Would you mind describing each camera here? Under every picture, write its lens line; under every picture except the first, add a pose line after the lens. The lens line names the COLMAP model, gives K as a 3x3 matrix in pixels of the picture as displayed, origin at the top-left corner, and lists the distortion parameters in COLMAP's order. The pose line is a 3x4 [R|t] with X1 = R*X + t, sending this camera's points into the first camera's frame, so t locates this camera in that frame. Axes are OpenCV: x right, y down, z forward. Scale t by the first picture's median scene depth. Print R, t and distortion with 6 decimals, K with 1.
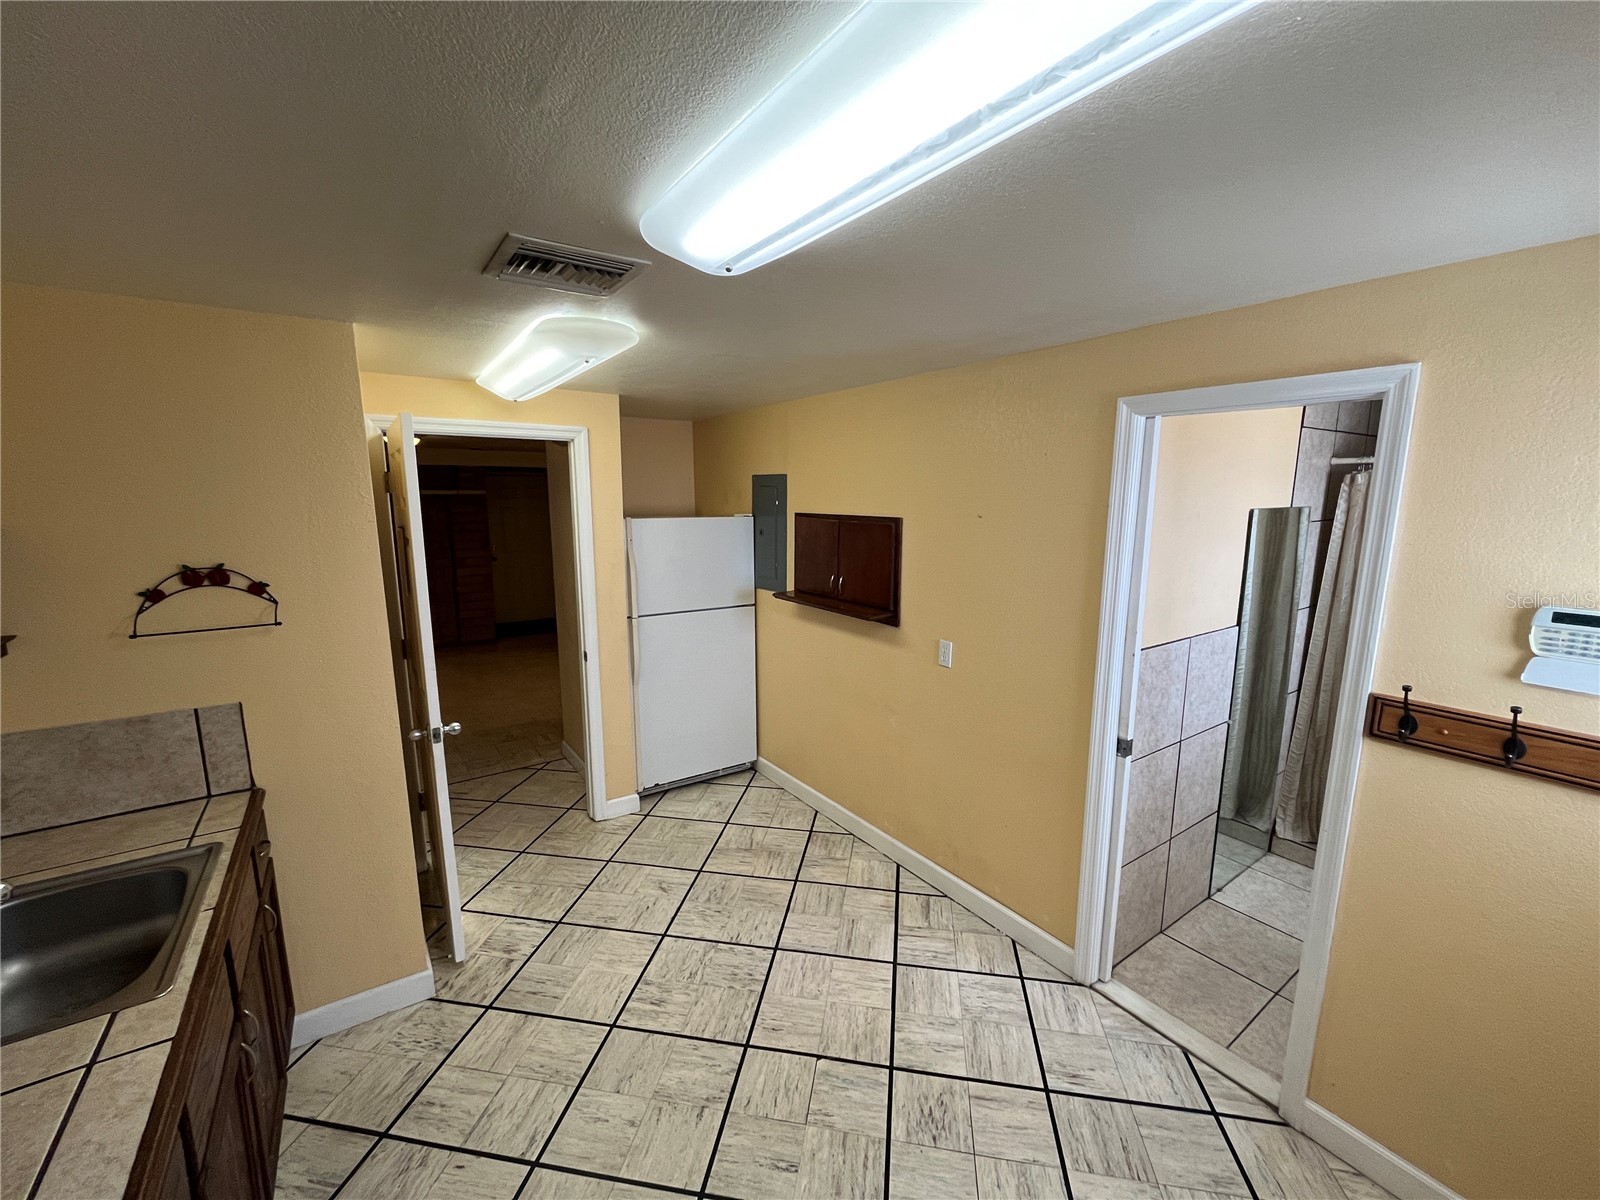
lens RADIAL K [[652.2, 0, 796.3], [0, 652.2, 602.7], [0, 0, 1]] dist [-0.001450, 0.000121]
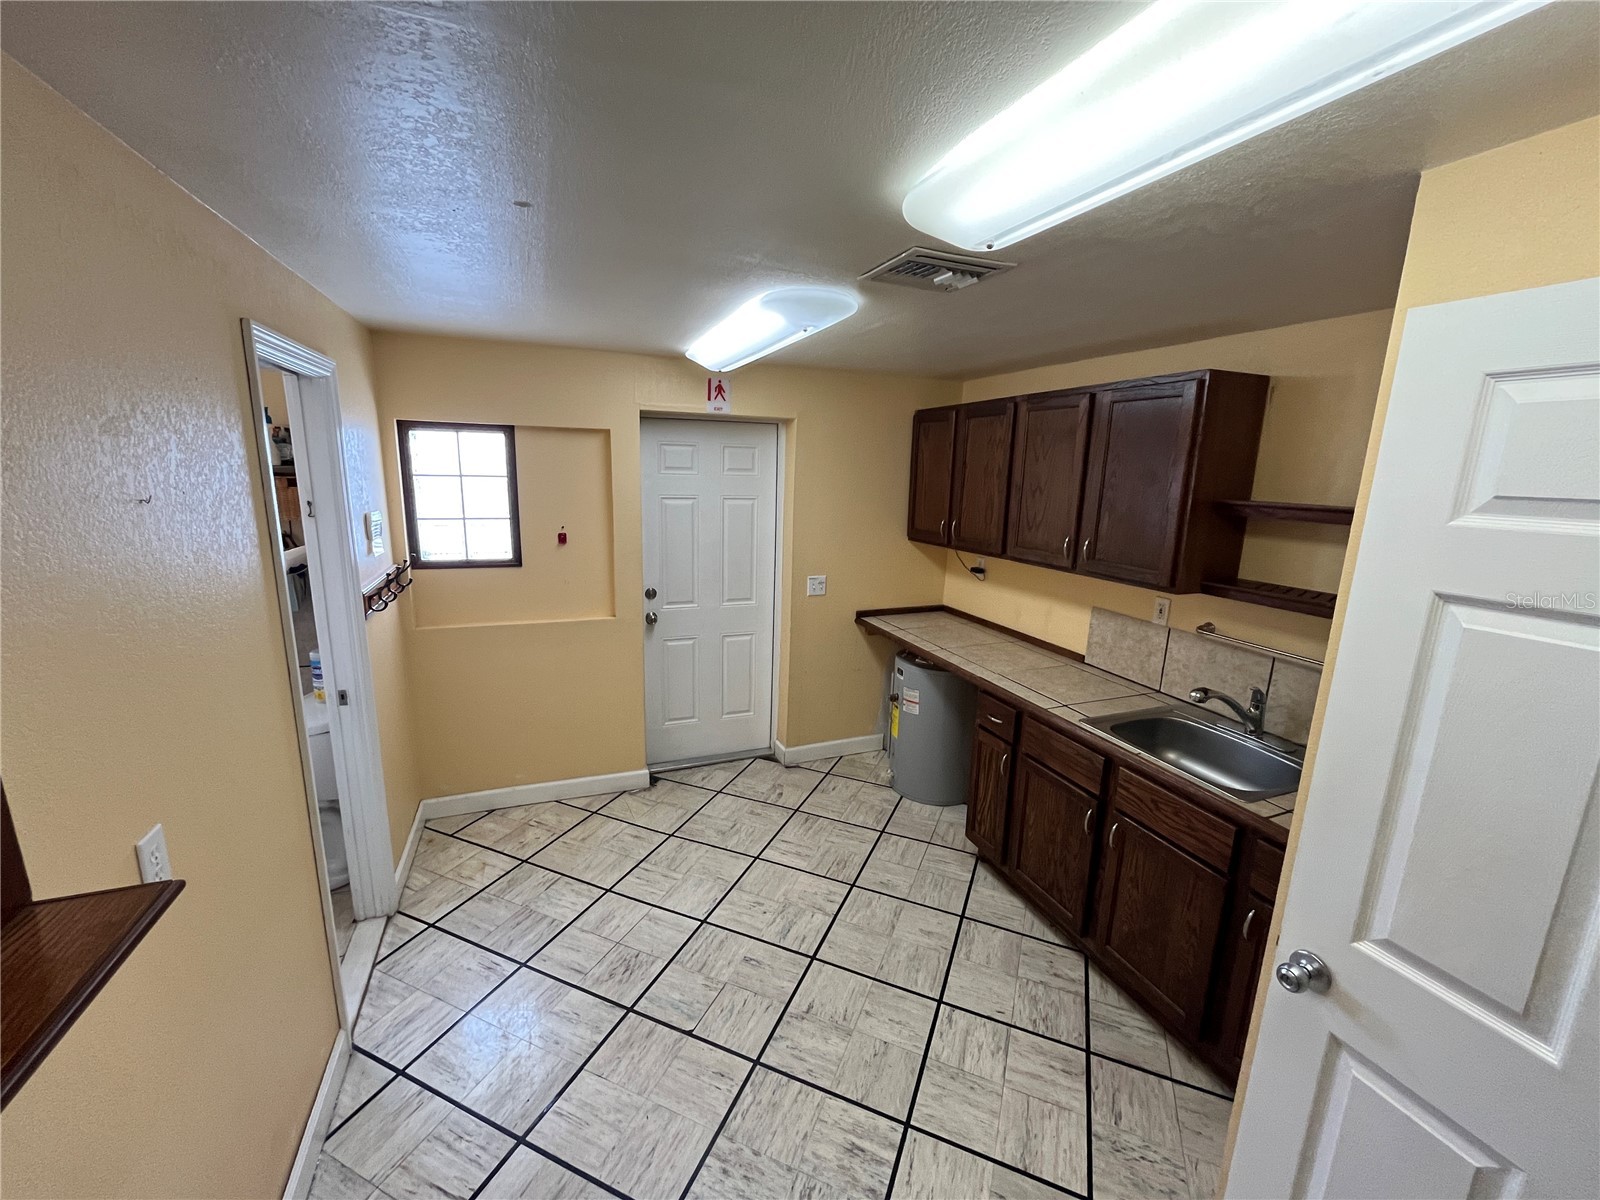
lens RADIAL K [[652.2, 0, 799.5], [0, 652.2, 595.6], [0, 0, 1]] dist [-0.001450, 0.000121]
pose [[-0.974700, -0.068995, 0.212600, -0.300775], [0.011402, 0.934579, 0.355573, -0.285244], [-0.223224, 0.349002, -0.910148, 1.670639]]
